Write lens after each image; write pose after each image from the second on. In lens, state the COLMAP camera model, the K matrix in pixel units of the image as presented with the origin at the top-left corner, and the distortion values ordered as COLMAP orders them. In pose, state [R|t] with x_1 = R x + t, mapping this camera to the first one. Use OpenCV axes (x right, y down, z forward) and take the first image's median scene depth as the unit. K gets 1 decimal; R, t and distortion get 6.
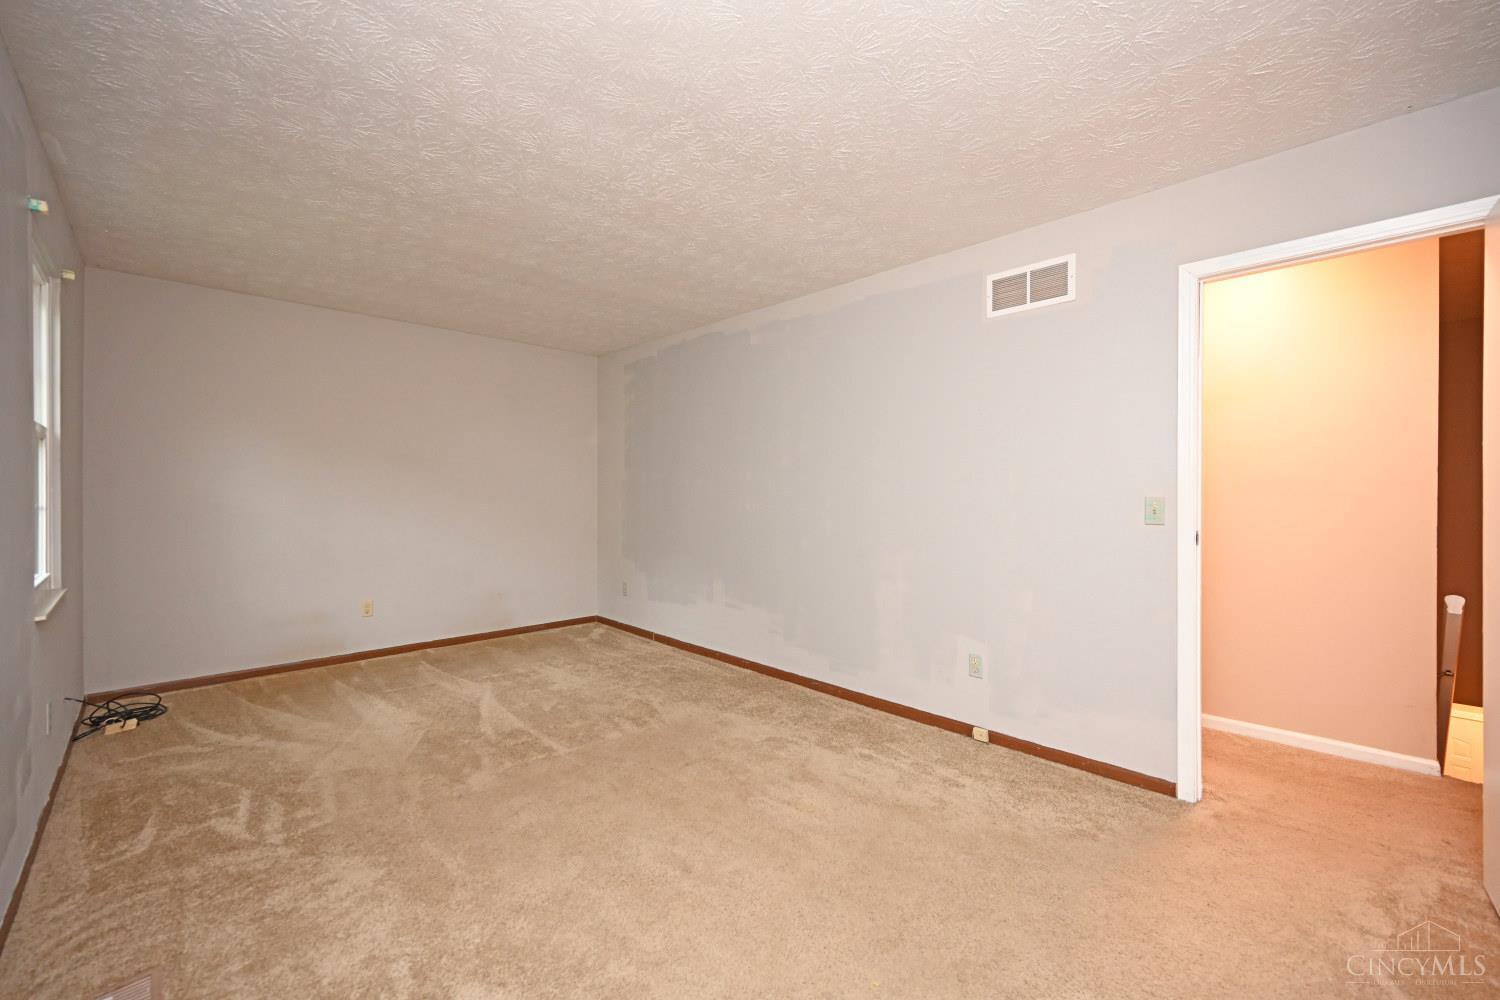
lens RADIAL K [[584.4, 0, 754.2], [0, 584.4, 495.6], [0, 0, 1]] dist [-0.003732, 0.000111]
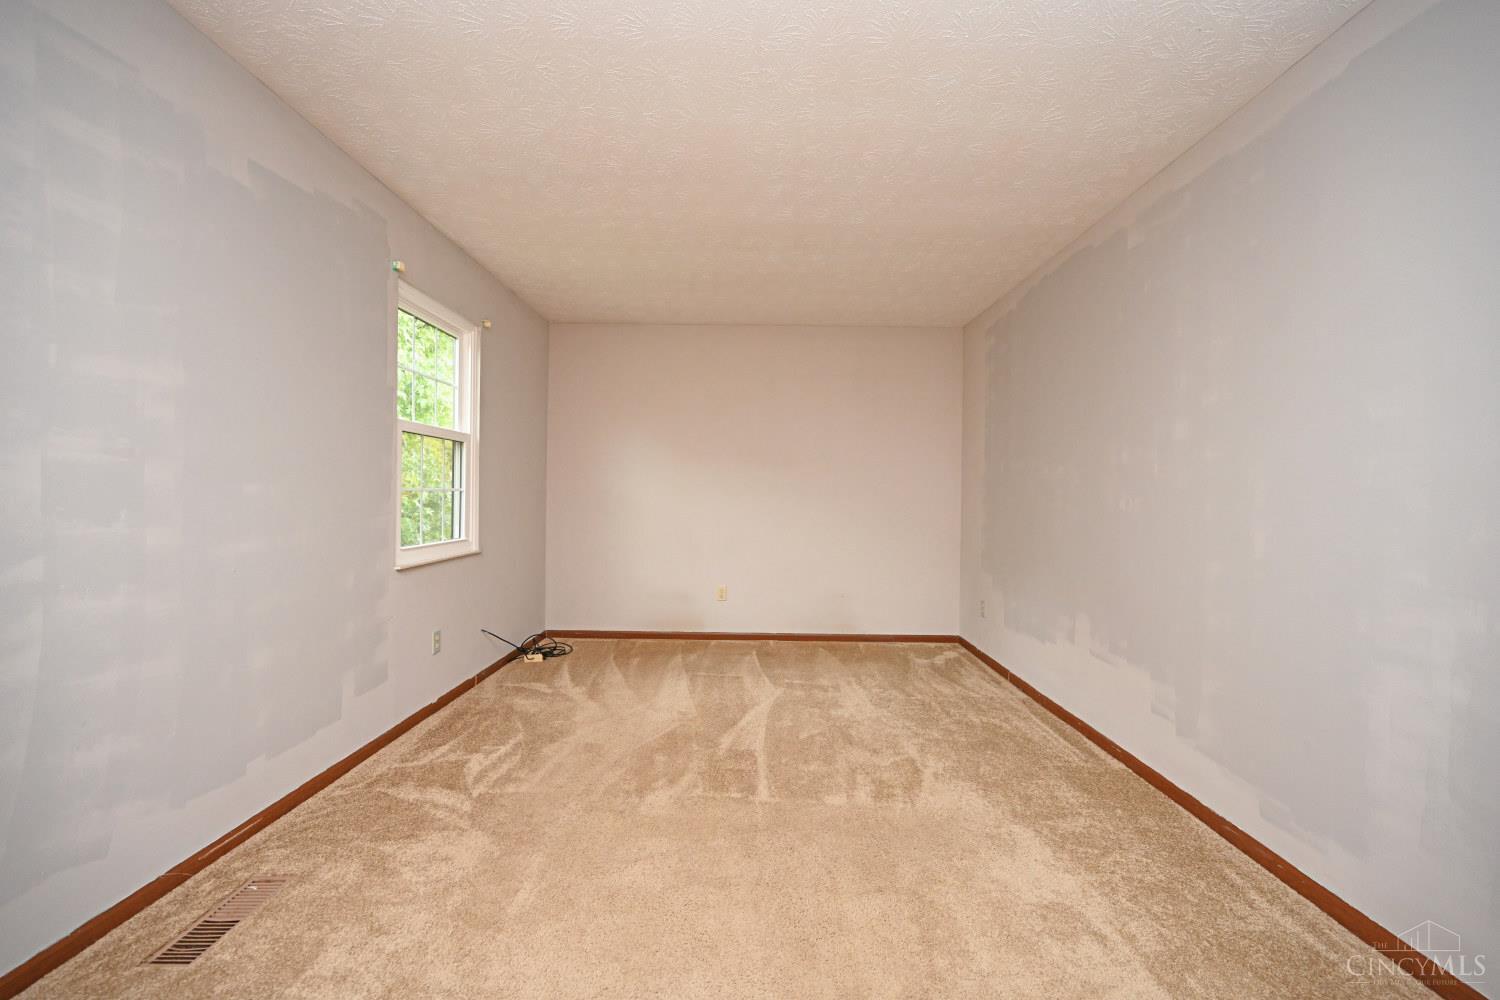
lens RADIAL K [[584.4, 0, 752.1], [0, 584.4, 495.1], [0, 0, 1]] dist [-0.003732, 0.000111]
pose [[0.718195, 0.004081, -0.695830, 0.185989], [-0.012358, 0.999900, -0.006891, 0.023518], [0.695733, 0.013548, 0.718173, 0.348434]]
